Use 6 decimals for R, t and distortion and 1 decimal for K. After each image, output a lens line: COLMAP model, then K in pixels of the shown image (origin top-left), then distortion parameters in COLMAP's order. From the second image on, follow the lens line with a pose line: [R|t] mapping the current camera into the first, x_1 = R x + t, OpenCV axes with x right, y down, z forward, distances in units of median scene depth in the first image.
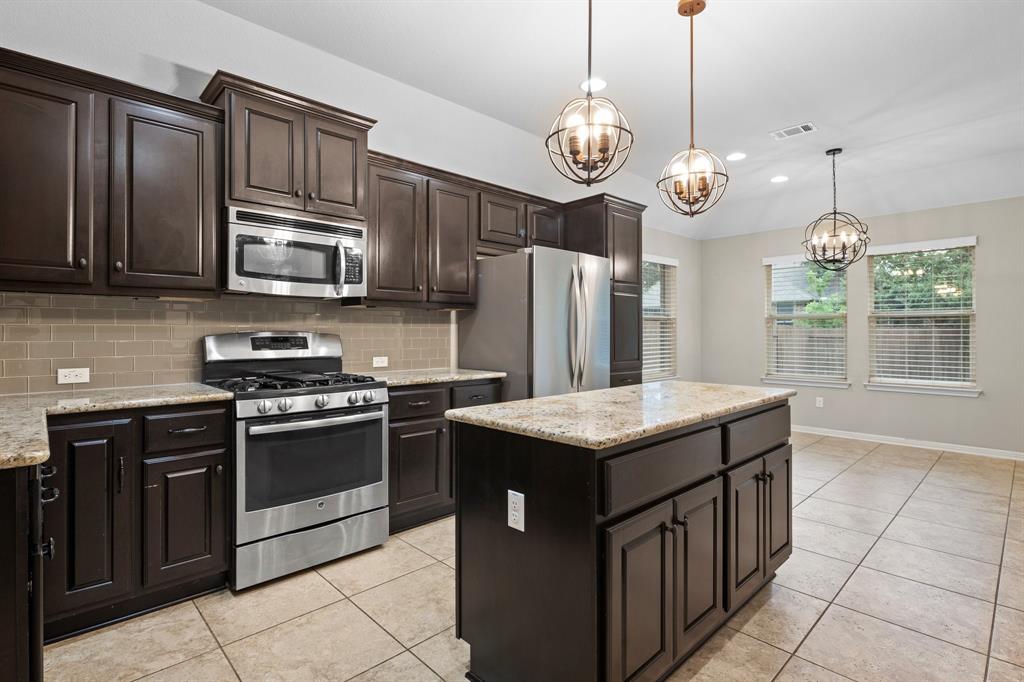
lens RADIAL K [[499.9, 0, 511.5], [0, 499.9, 327.6], [0, 0, 1]] dist [0.001914, -0.002488]
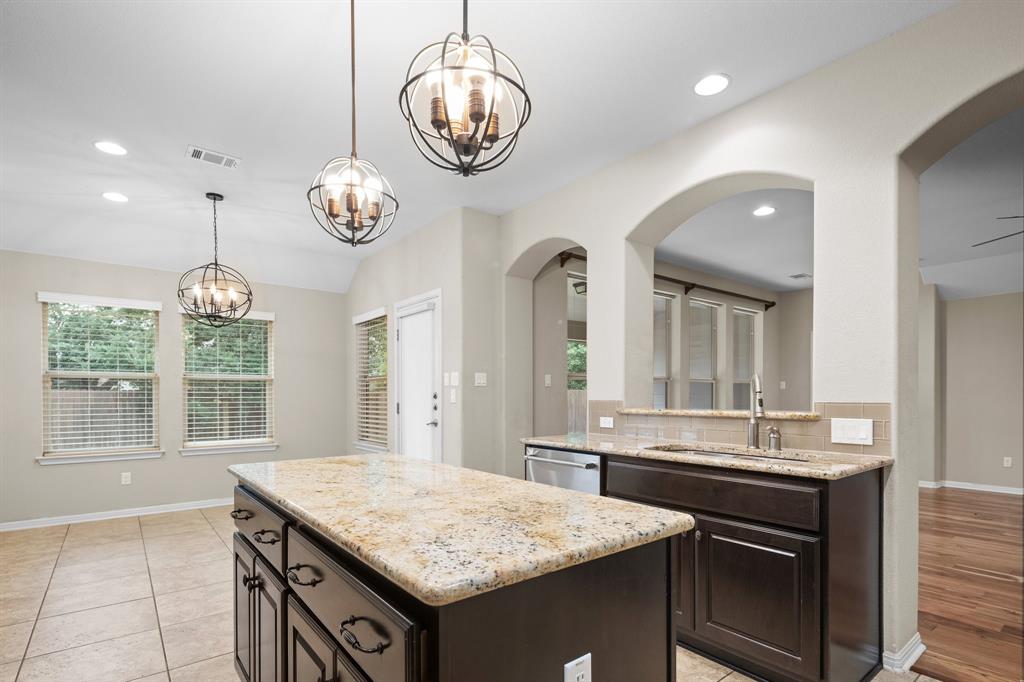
lens RADIAL K [[501.6, 0, 512.9], [0, 501.6, 395.0], [0, 0, 1]] dist [-0.000441, -0.000460]
pose [[0.089065, 0.001279, 0.996025, -0.187173], [-0.009028, 0.999959, -0.000477, 0.004637], [-0.995985, -0.008950, 0.089073, 0.321450]]
